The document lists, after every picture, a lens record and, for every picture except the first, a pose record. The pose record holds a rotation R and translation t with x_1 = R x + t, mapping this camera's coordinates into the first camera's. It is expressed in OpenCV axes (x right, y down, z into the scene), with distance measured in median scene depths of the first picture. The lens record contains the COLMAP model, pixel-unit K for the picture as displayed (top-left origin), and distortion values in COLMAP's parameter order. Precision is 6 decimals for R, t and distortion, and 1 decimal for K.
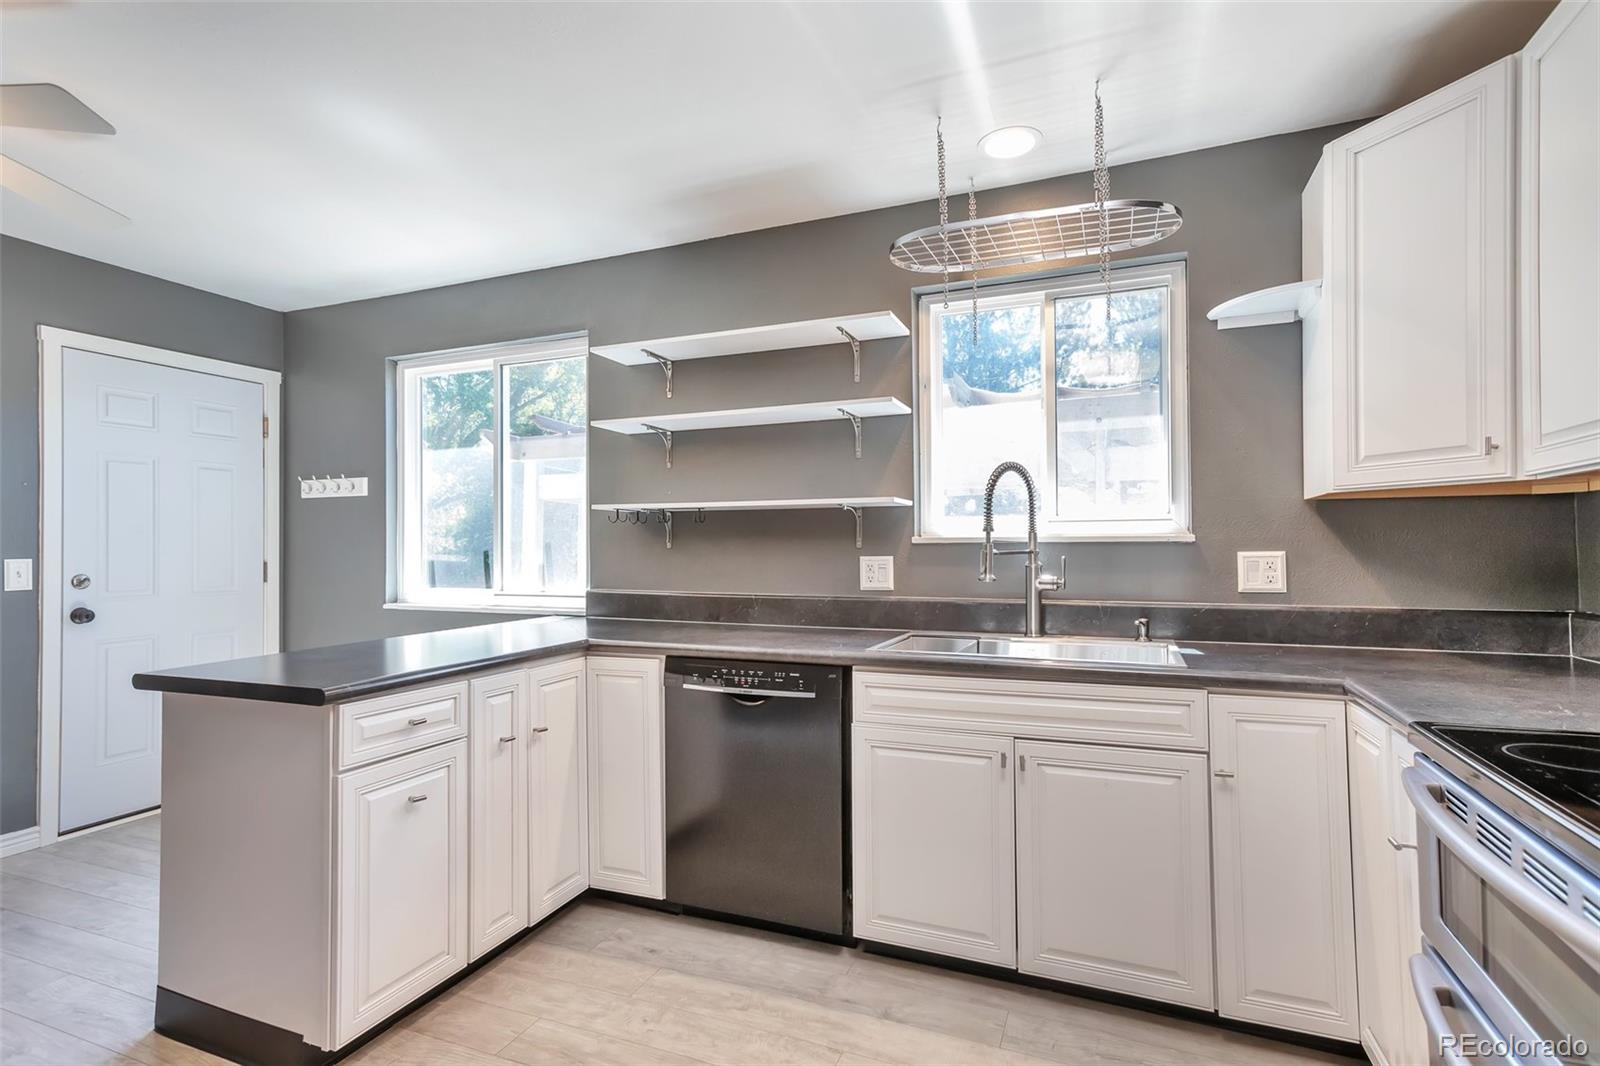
lens RADIAL K [[813.9, 0, 785.5], [0, 813.9, 537.4], [0, 0, 1]] dist [0.013303, 0.012845]
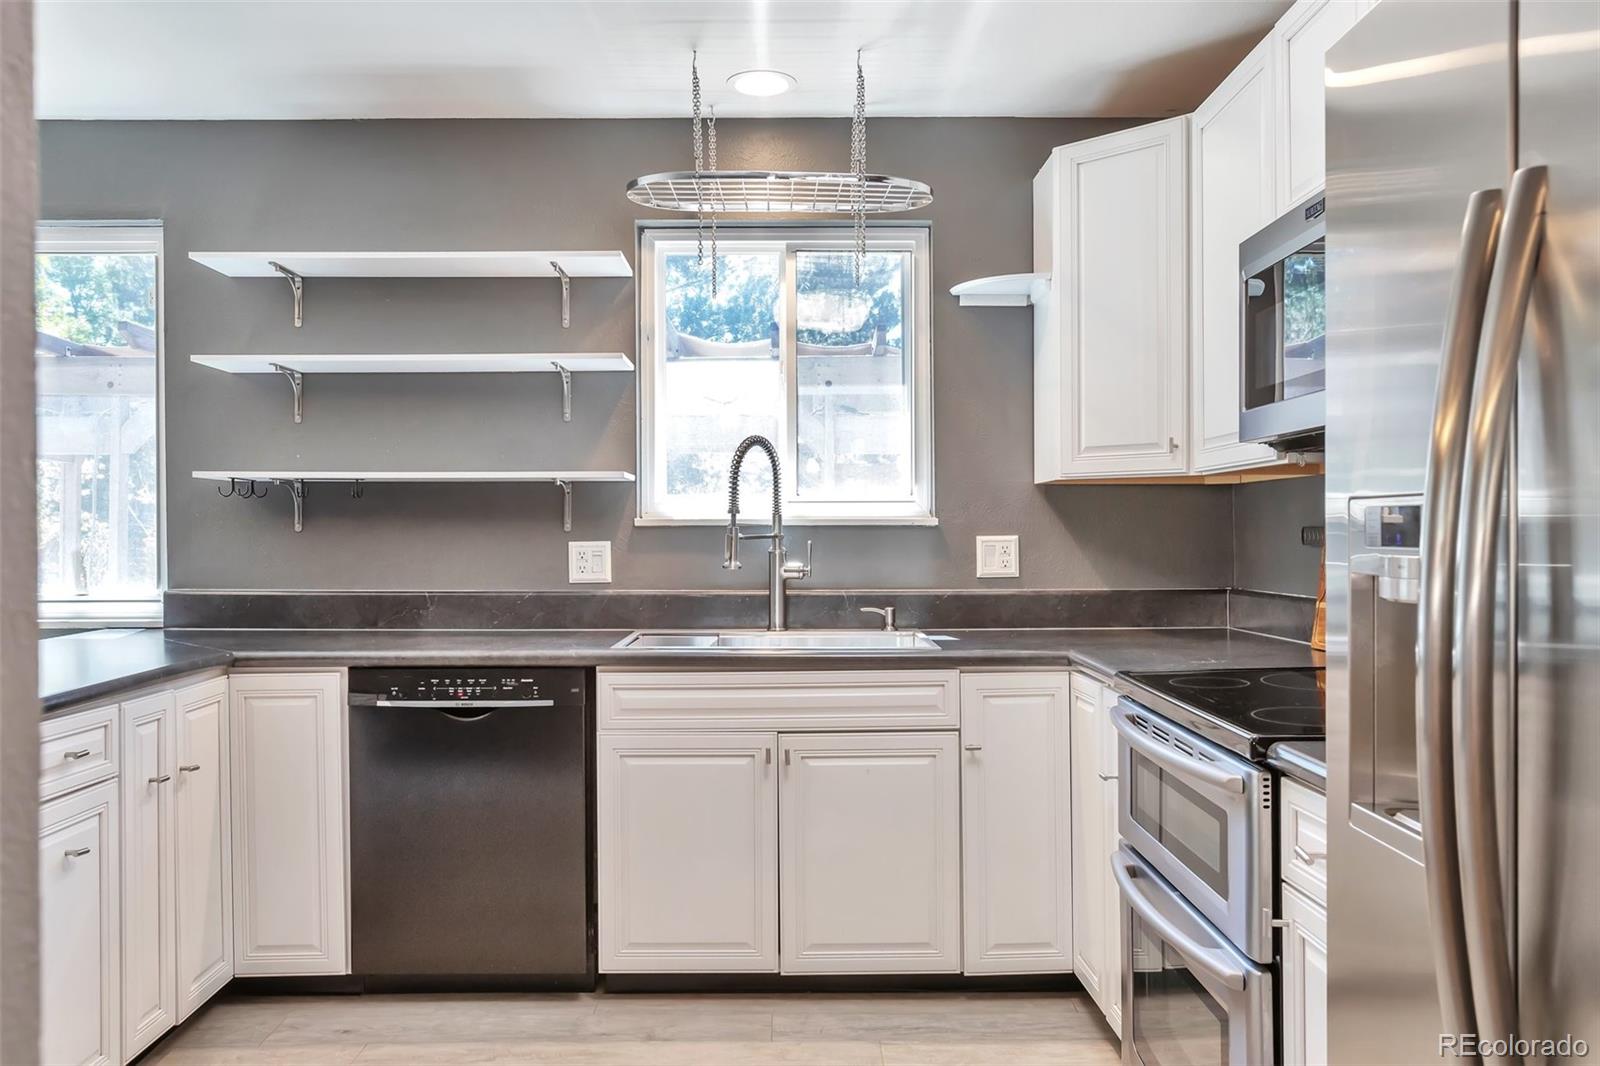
lens RADIAL K [[1250.1, 0, 801.2], [0, 1250.1, 528.3], [0, 0, 1]] dist [0.010583, 0.020988]
pose [[0.921208, 0.002307, 0.389063, -0.226910], [-0.006297, 0.999940, 0.008979, -0.003843], [-0.389019, -0.010721, 0.921167, -0.301725]]
